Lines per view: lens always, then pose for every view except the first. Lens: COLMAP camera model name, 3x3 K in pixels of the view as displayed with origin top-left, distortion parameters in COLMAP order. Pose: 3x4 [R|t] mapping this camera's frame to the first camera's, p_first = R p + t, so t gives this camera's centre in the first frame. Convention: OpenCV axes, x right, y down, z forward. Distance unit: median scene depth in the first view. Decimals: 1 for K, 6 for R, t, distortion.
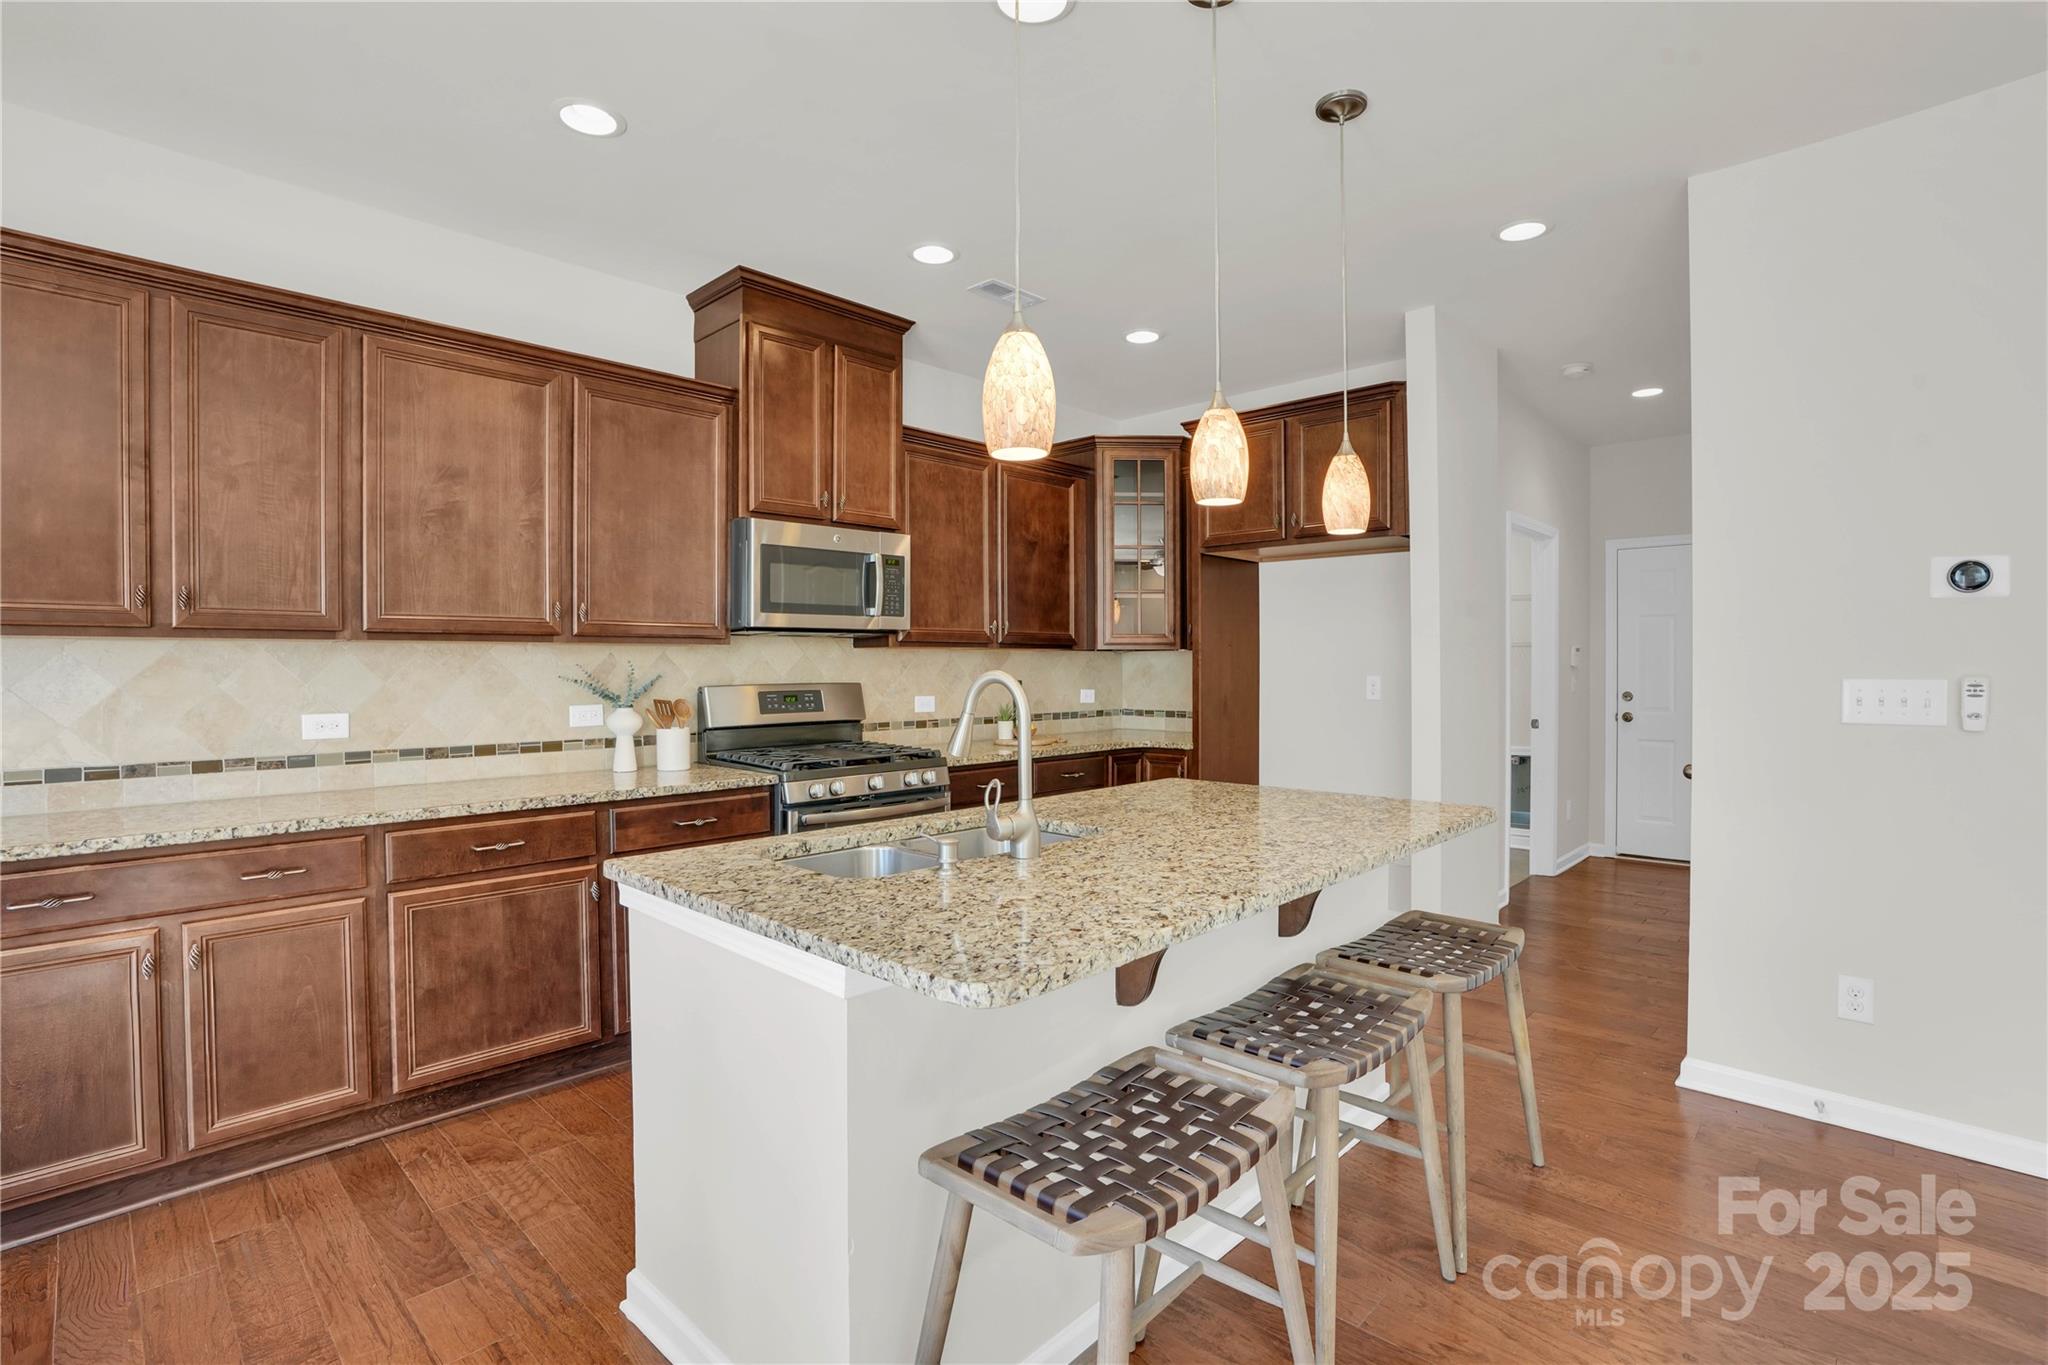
lens RADIAL K [[969.5, 0, 1020.7], [0, 969.5, 671.8], [0, 0, 1]] dist [-0.066427, 0.025993]
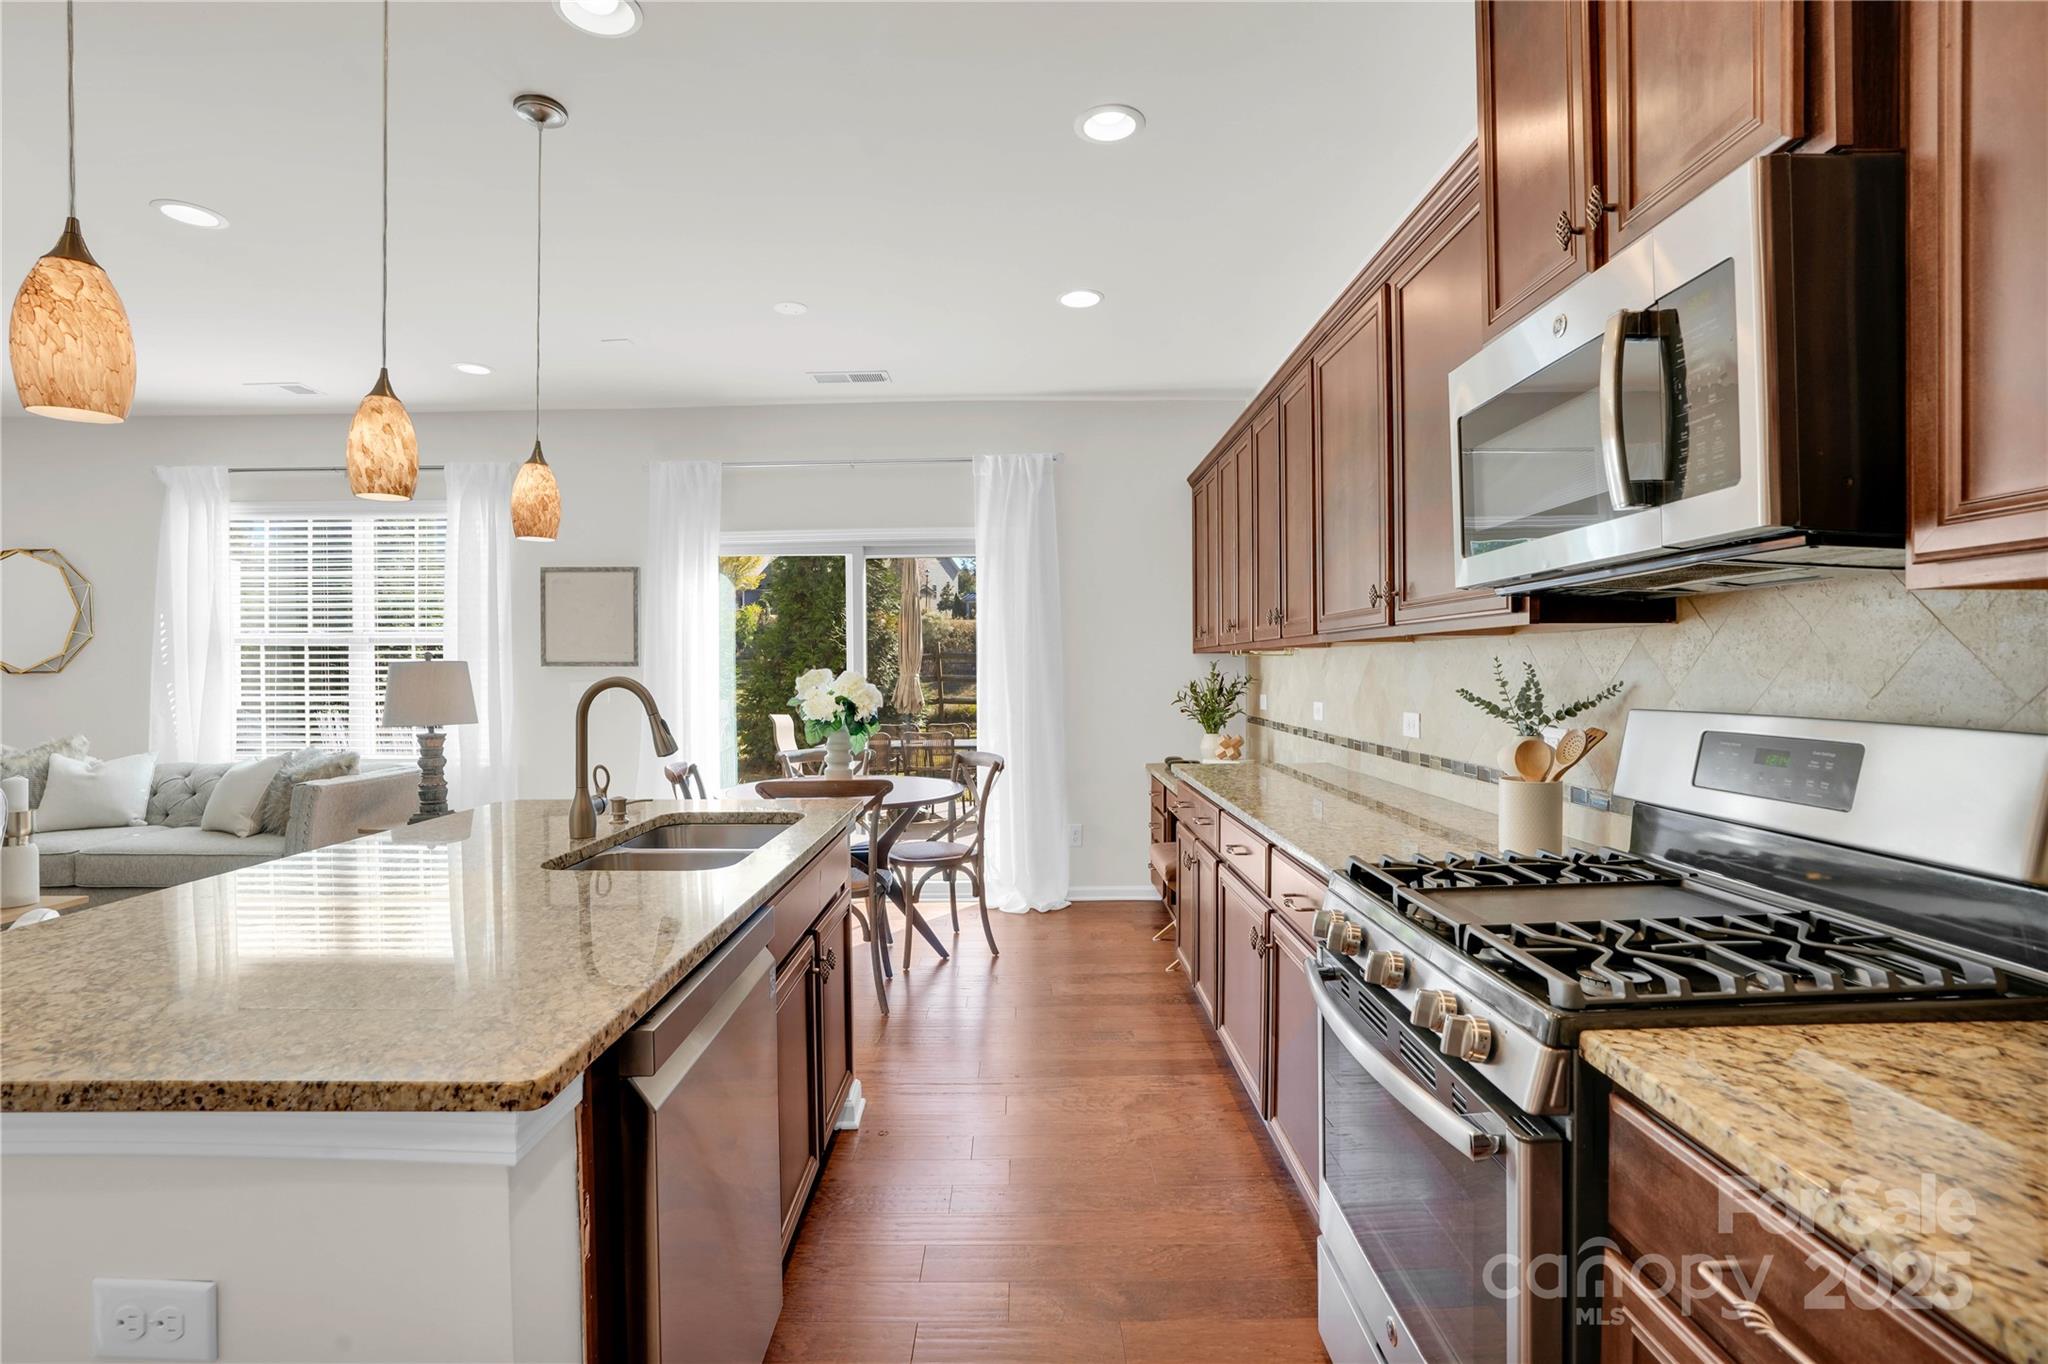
lens RADIAL K [[958.8, 0, 1035.5], [0, 958.8, 679.9], [0, 0, 1]] dist [-0.068396, 0.030559]
pose [[-0.705607, 0.012862, -0.708486, 0.201861], [-0.001415, 0.999808, 0.019560, -0.007835], [0.708602, 0.014804, -0.705453, 1.058196]]
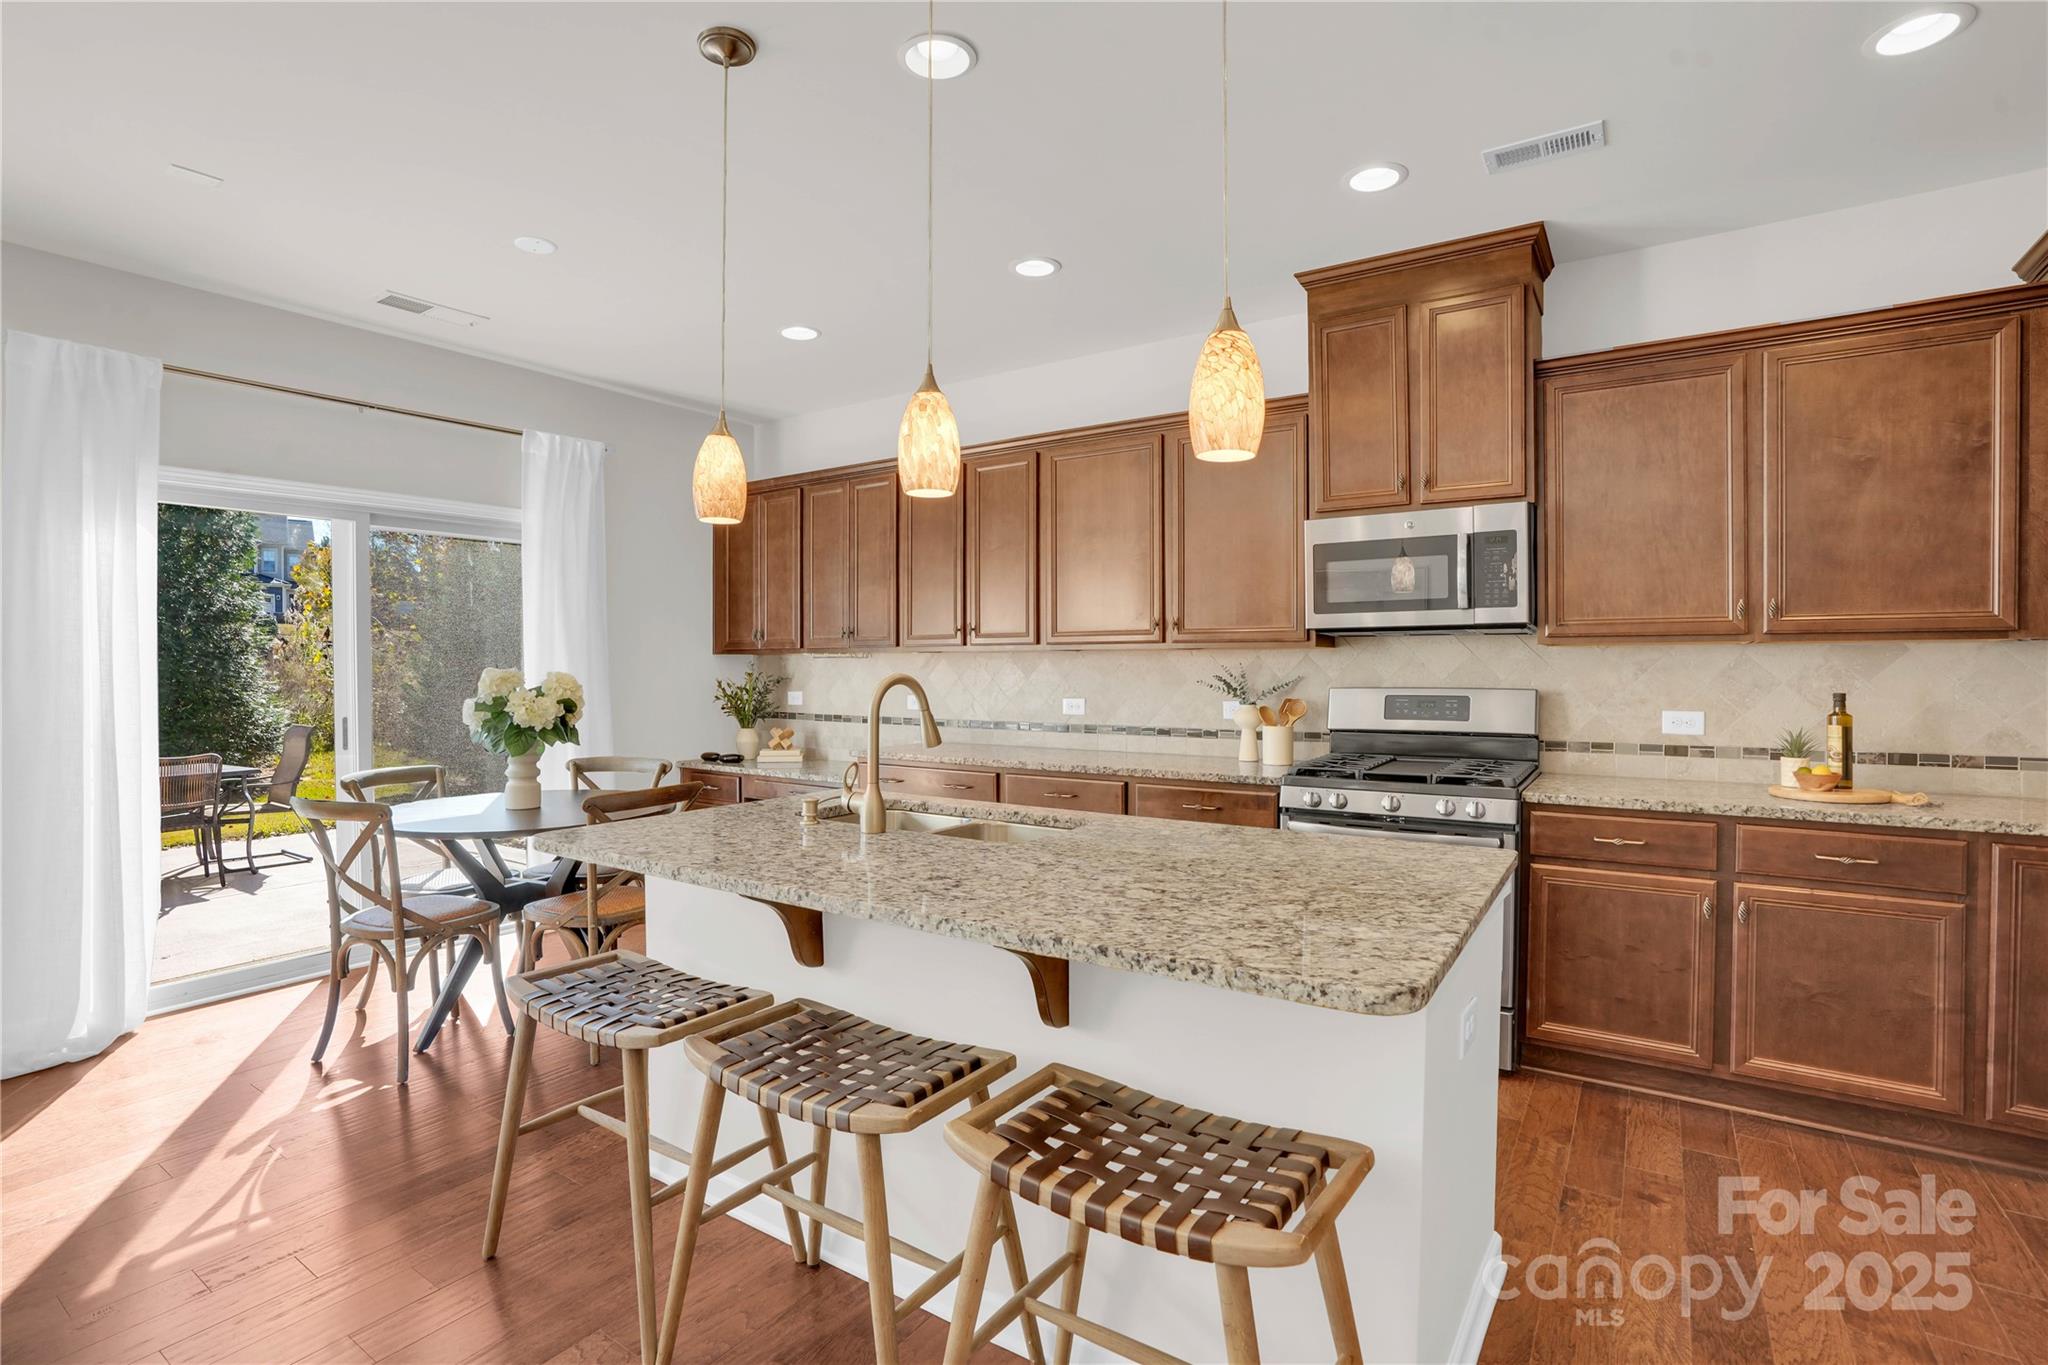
lens RADIAL K [[958.8, 0, 1035.5], [0, 958.8, 680.4], [0, 0, 1]] dist [-0.068396, 0.030559]
pose [[0.187378, 0.014687, -0.982178, 0.571447], [-0.008237, 0.999877, 0.013380, -0.003548], [0.982253, 0.005583, 0.187476, 0.477484]]
